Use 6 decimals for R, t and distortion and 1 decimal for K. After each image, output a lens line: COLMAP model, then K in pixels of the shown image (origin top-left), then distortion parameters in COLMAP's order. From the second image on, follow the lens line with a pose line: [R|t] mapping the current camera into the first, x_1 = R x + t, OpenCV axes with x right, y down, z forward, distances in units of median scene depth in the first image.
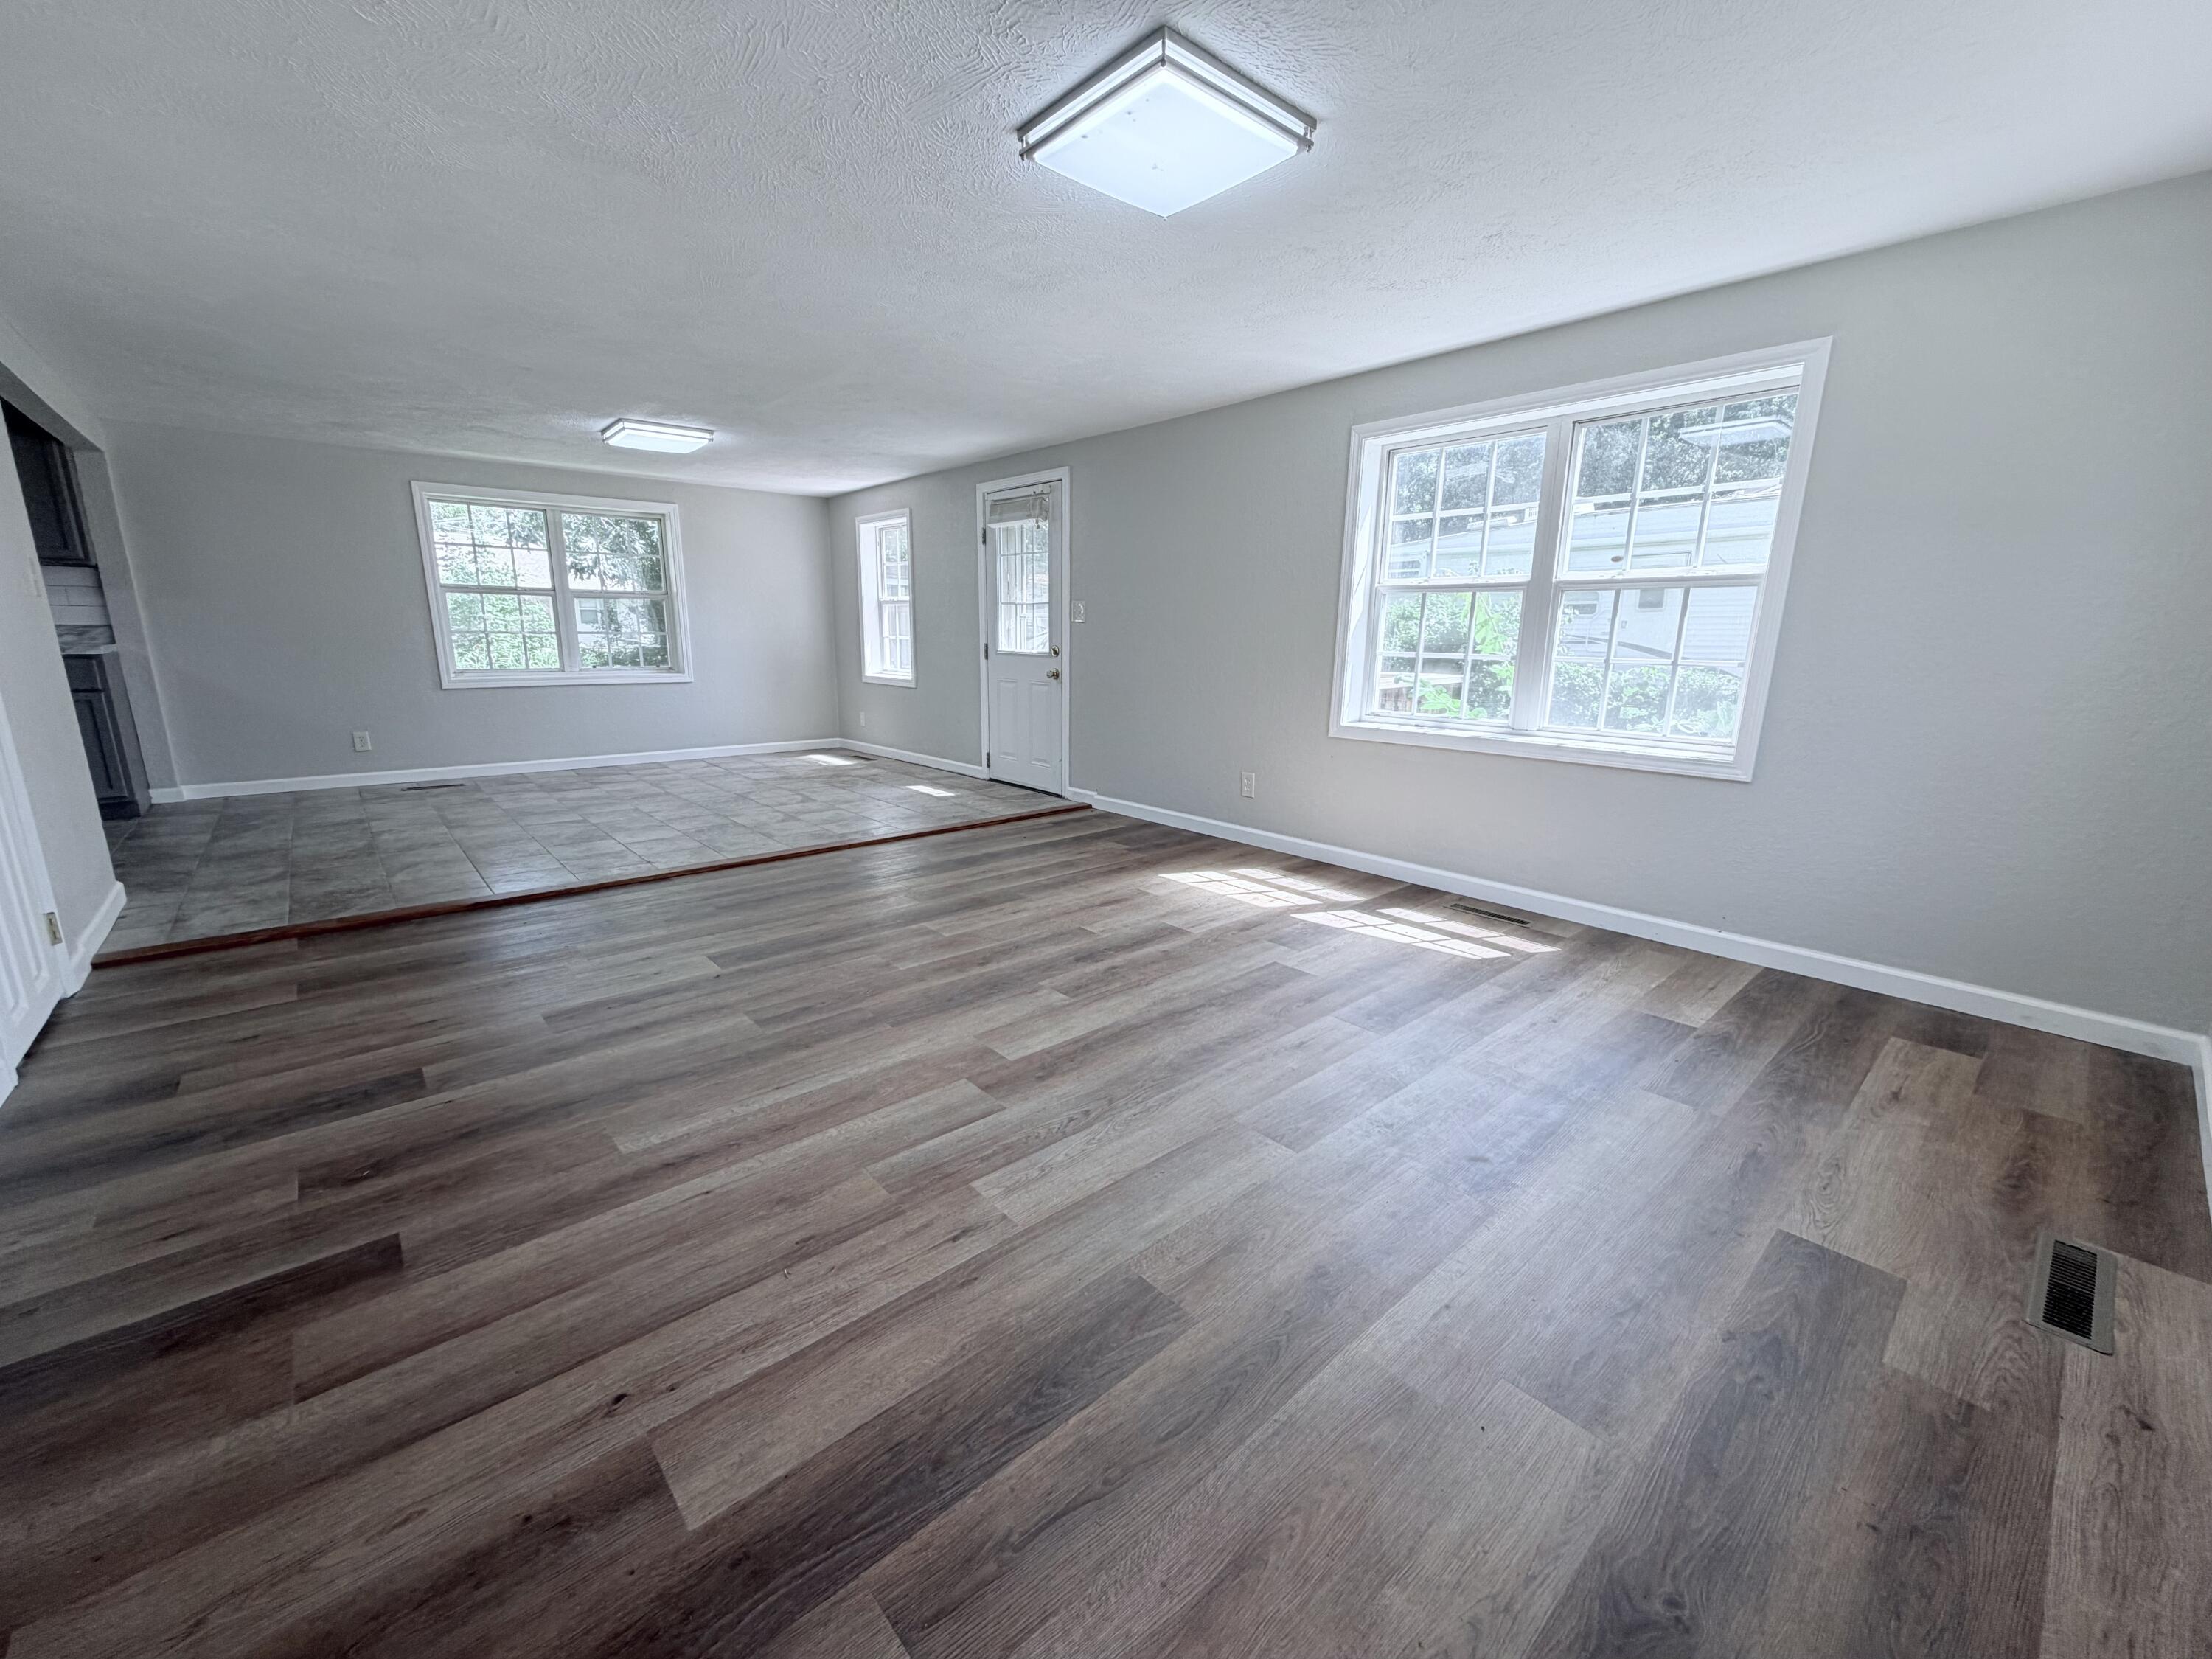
lens RADIAL K [[878.1, 0, 1077.4], [0, 878.1, 831.9], [0, 0, 1]] dist [-0.003004, 0.000942]
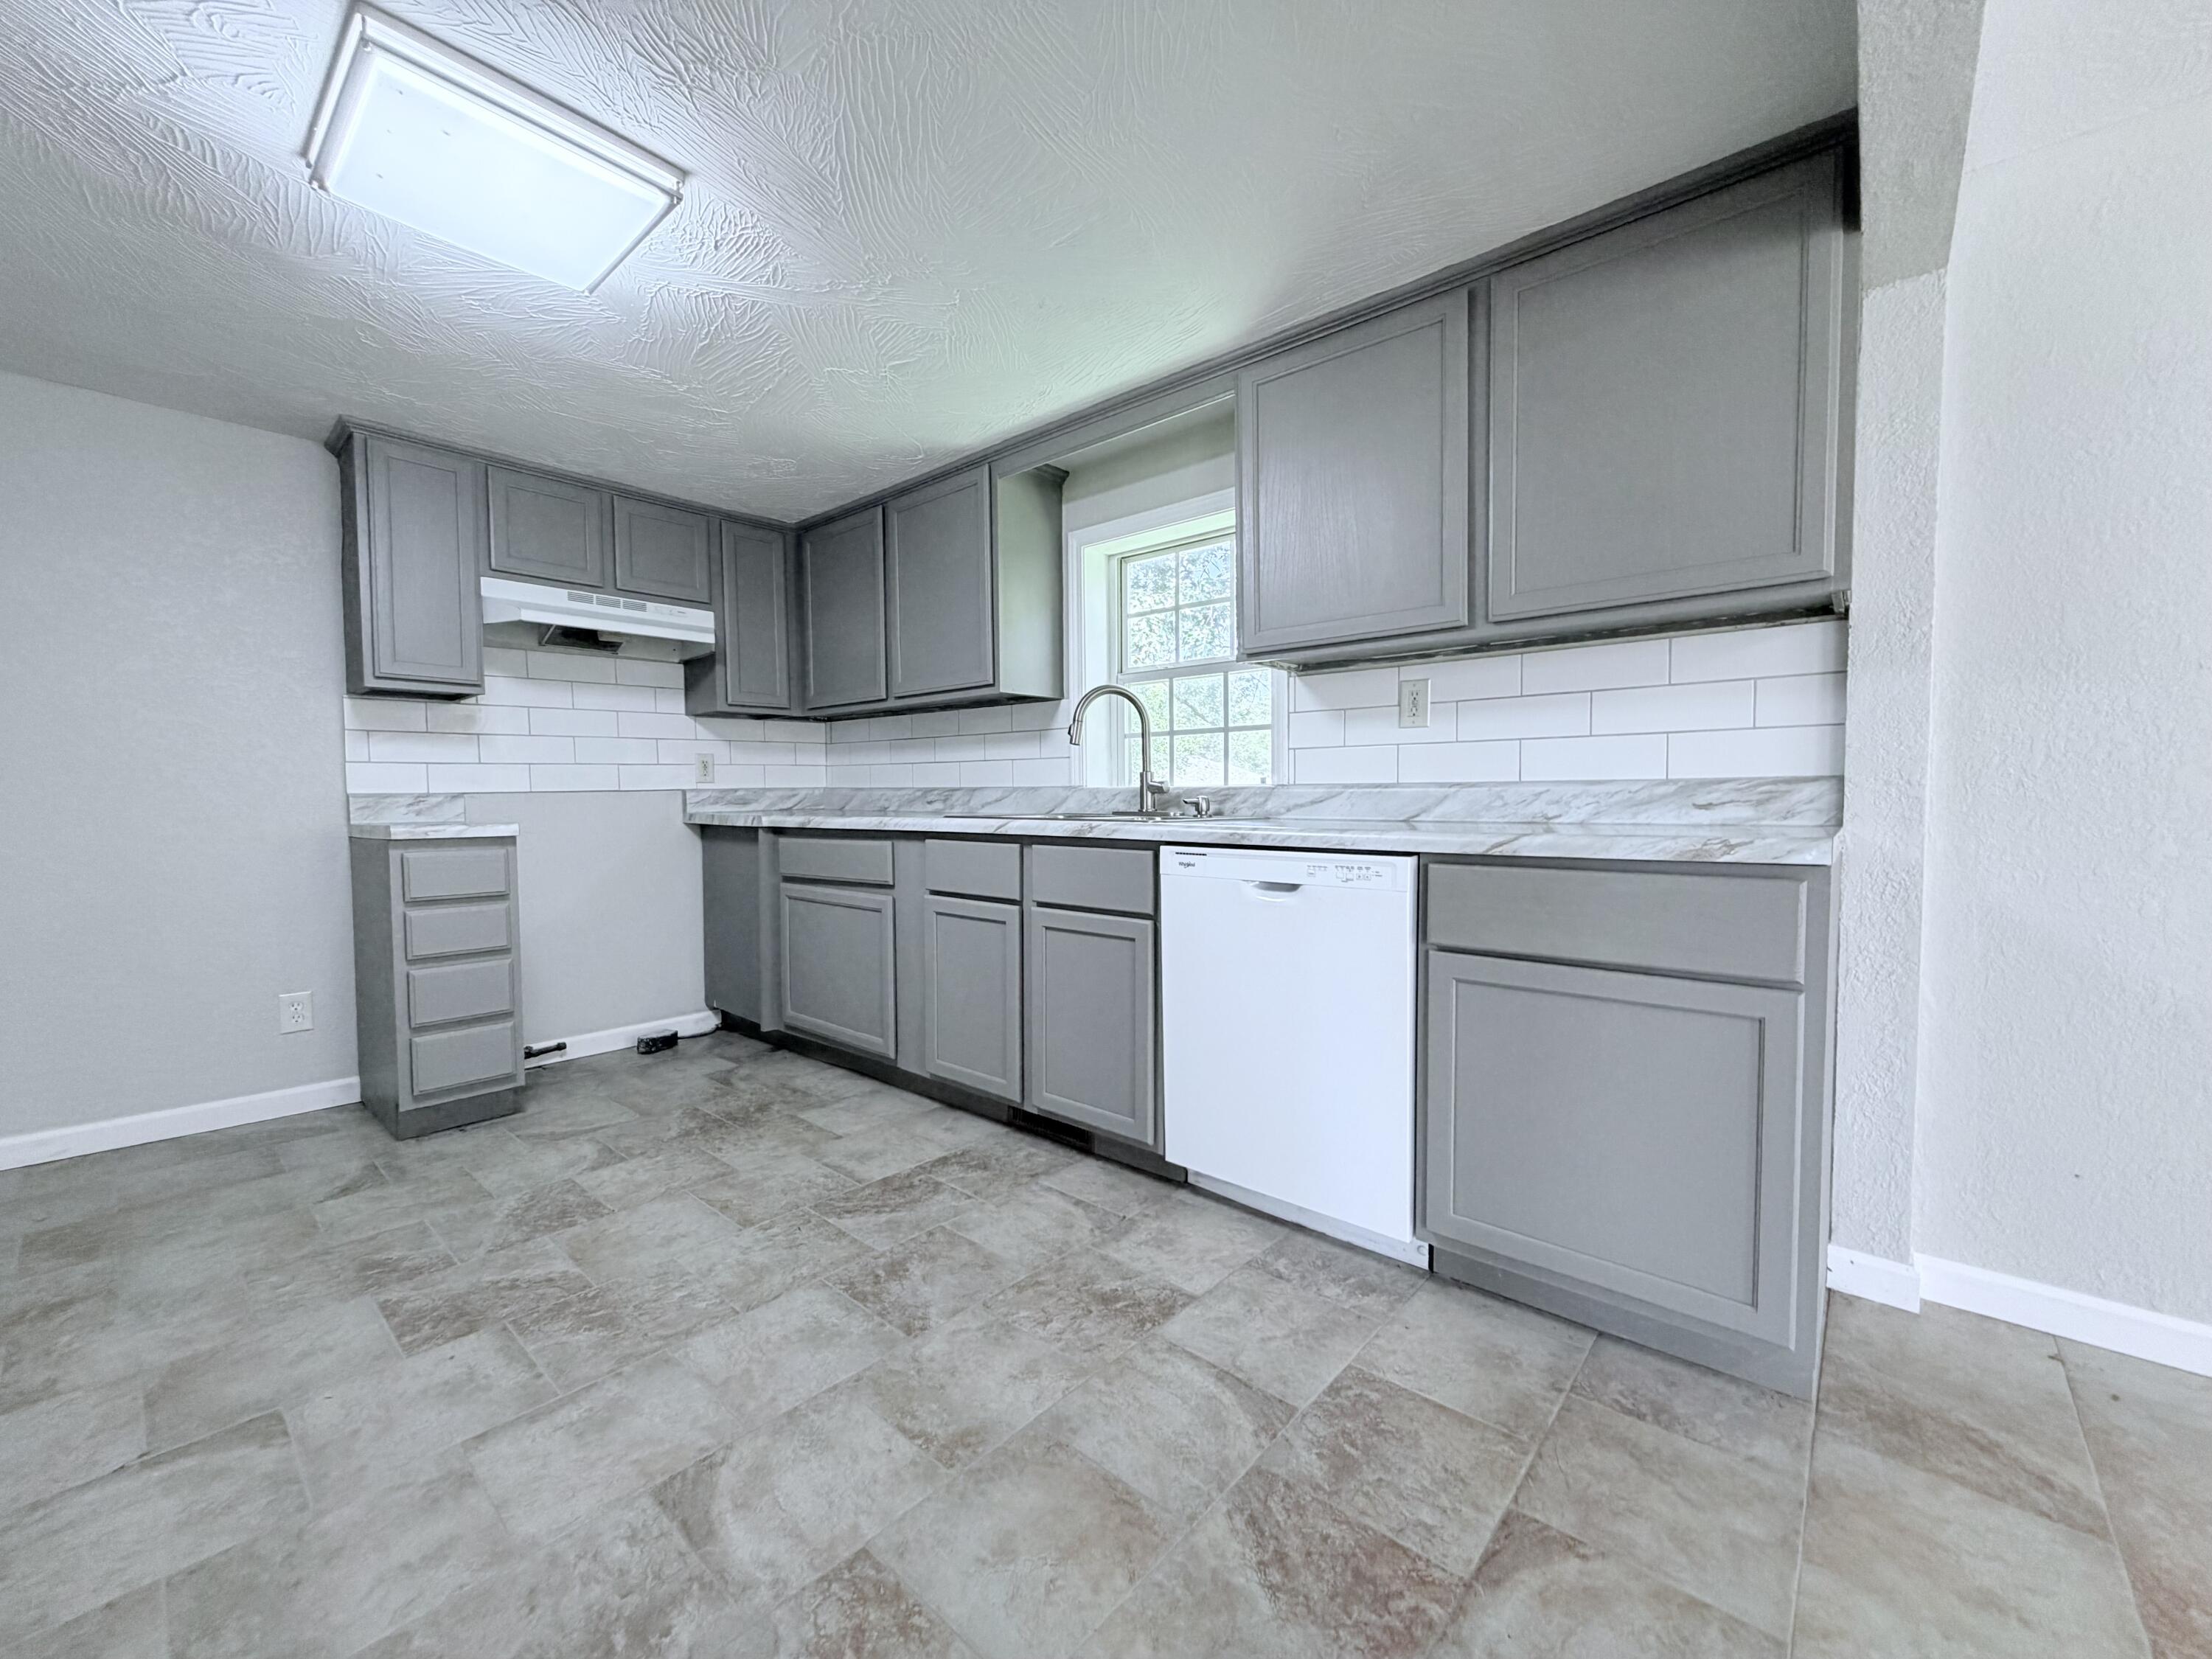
lens RADIAL K [[878.1, 0, 1100.6], [0, 878.1, 843.9], [0, 0, 1]] dist [-0.003004, 0.000942]
pose [[0.139133, 0.035513, -0.989637, -1.261198], [-0.220776, 0.975316, 0.003960, -0.230773], [0.965350, 0.217938, 0.143539, 1.059732]]
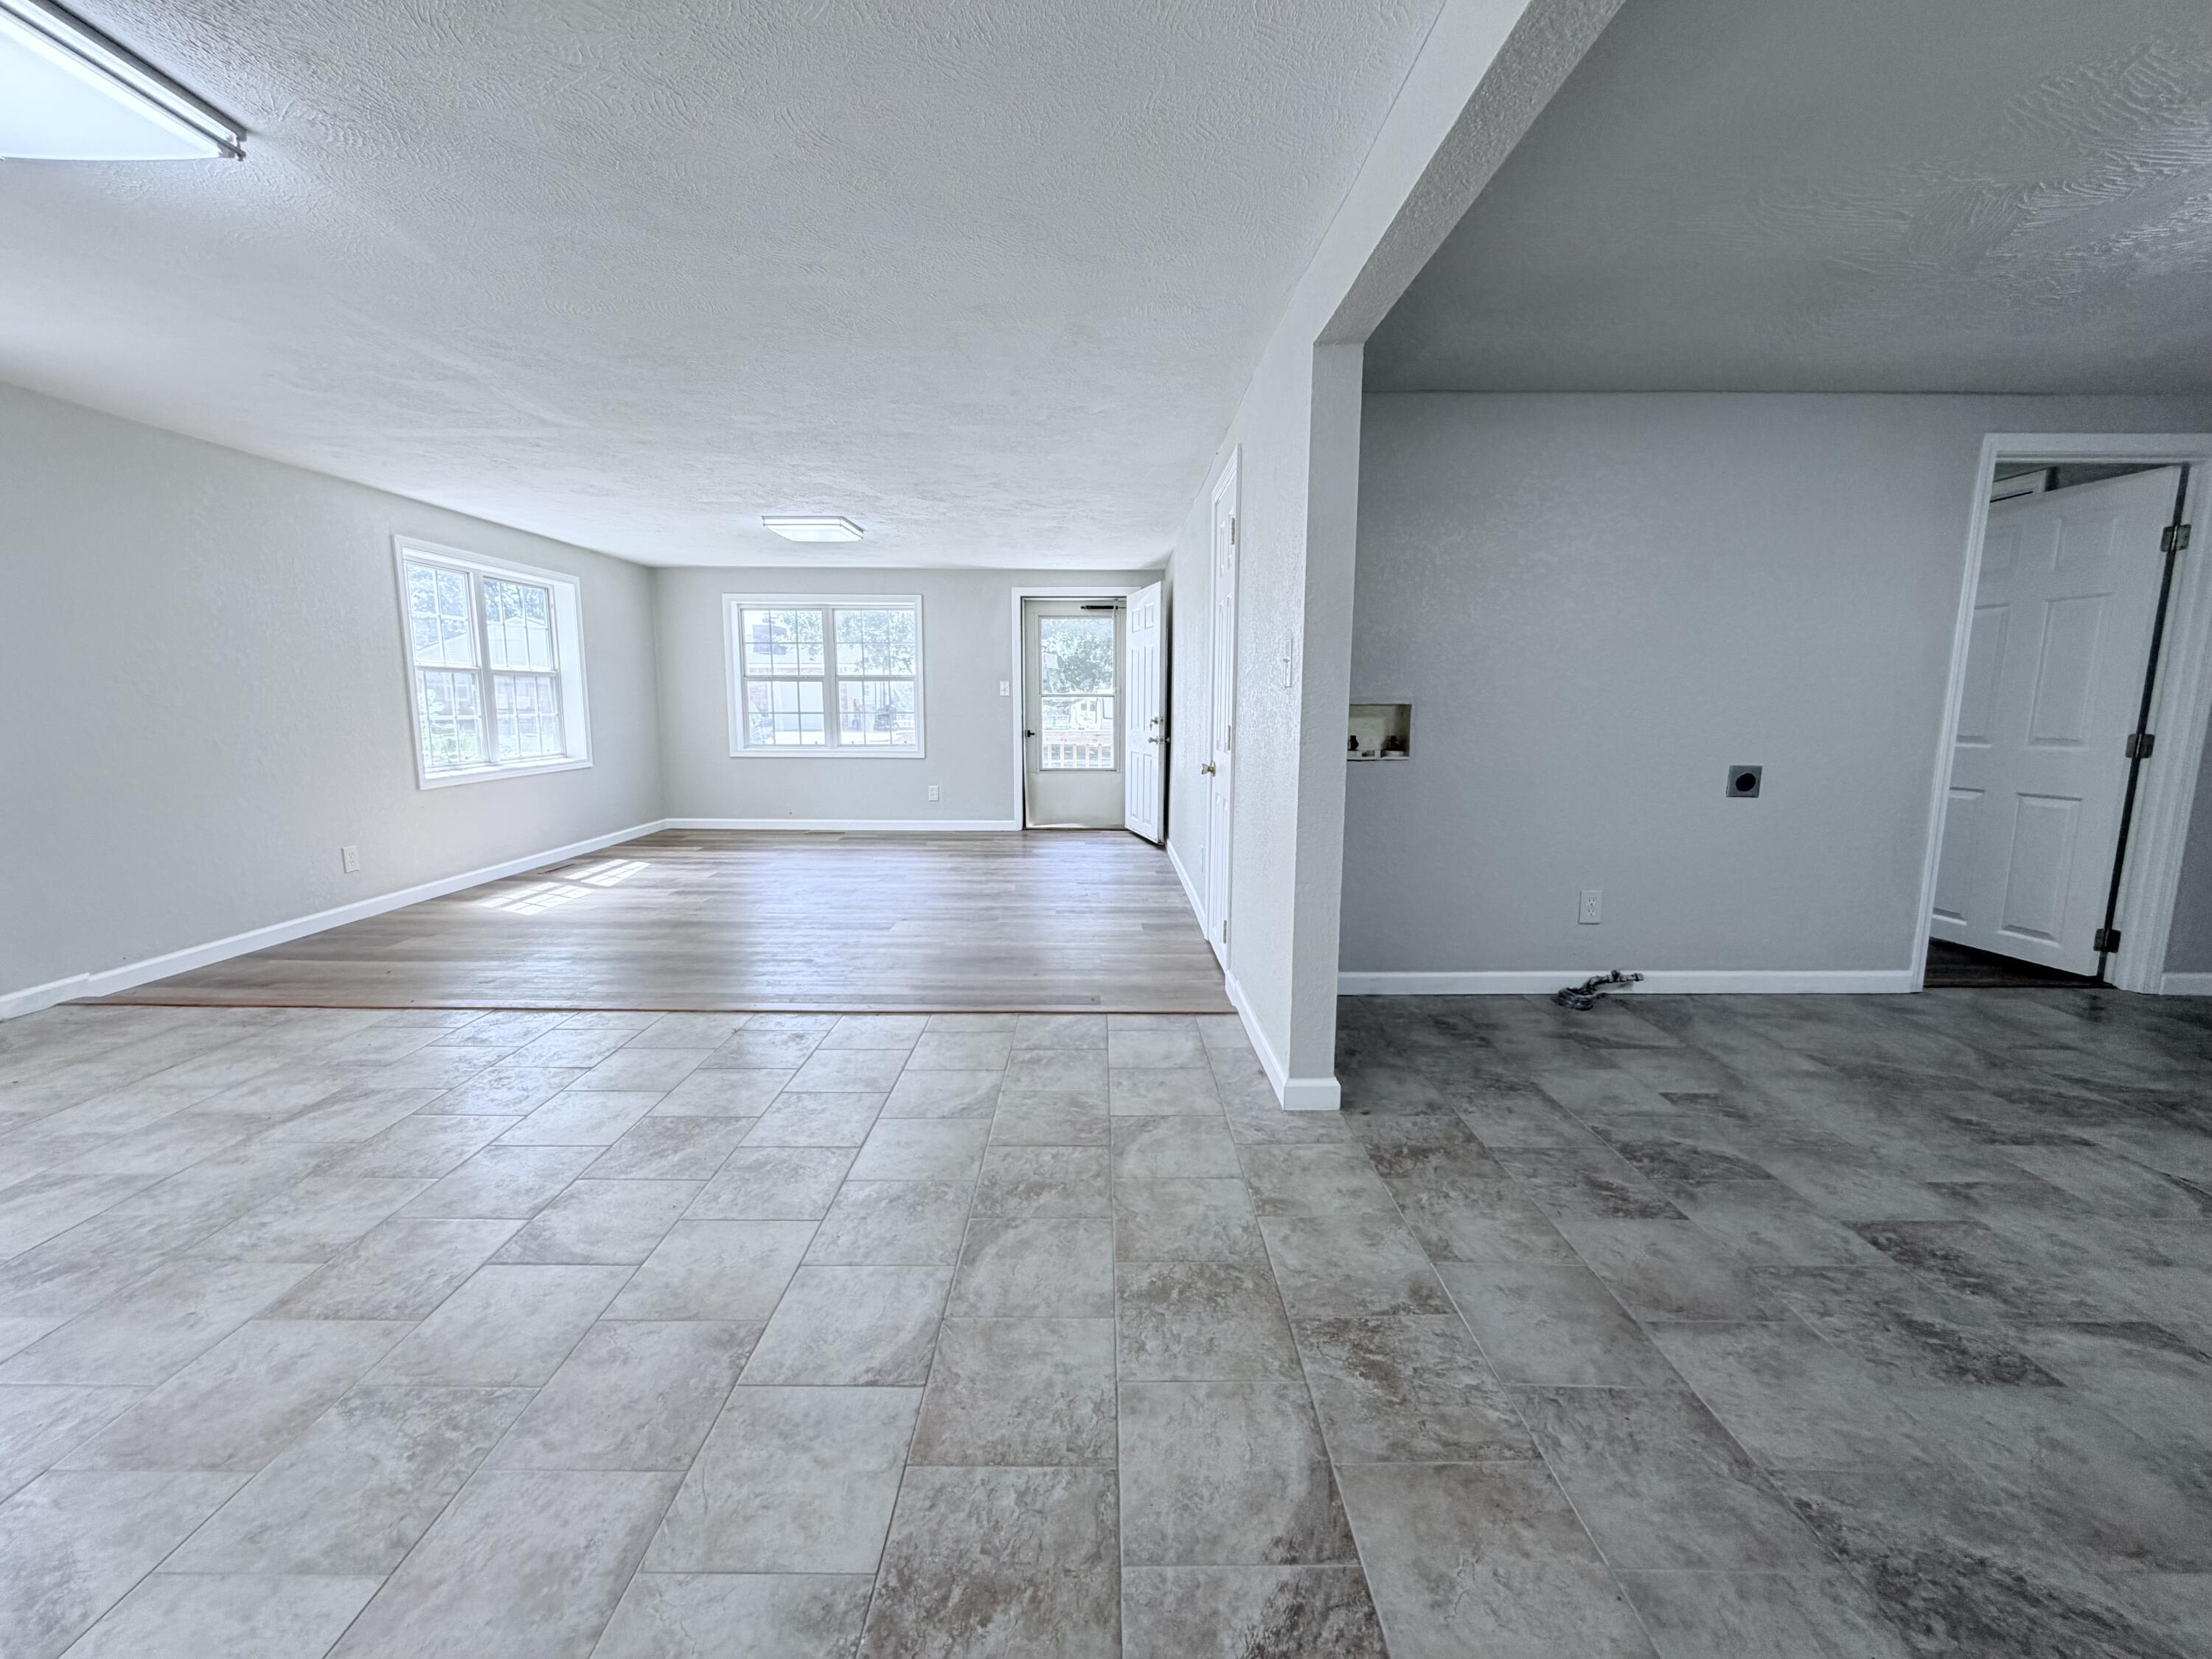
lens RADIAL K [[878.1, 0, 1098.9], [0, 878.1, 837.0], [0, 0, 1]] dist [-0.003004, 0.000942]
pose [[-0.757519, -0.115048, 0.642595, -1.512597], [0.134387, 0.935783, 0.325961, -0.405069], [-0.638831, 0.333278, -0.693412, 1.633715]]
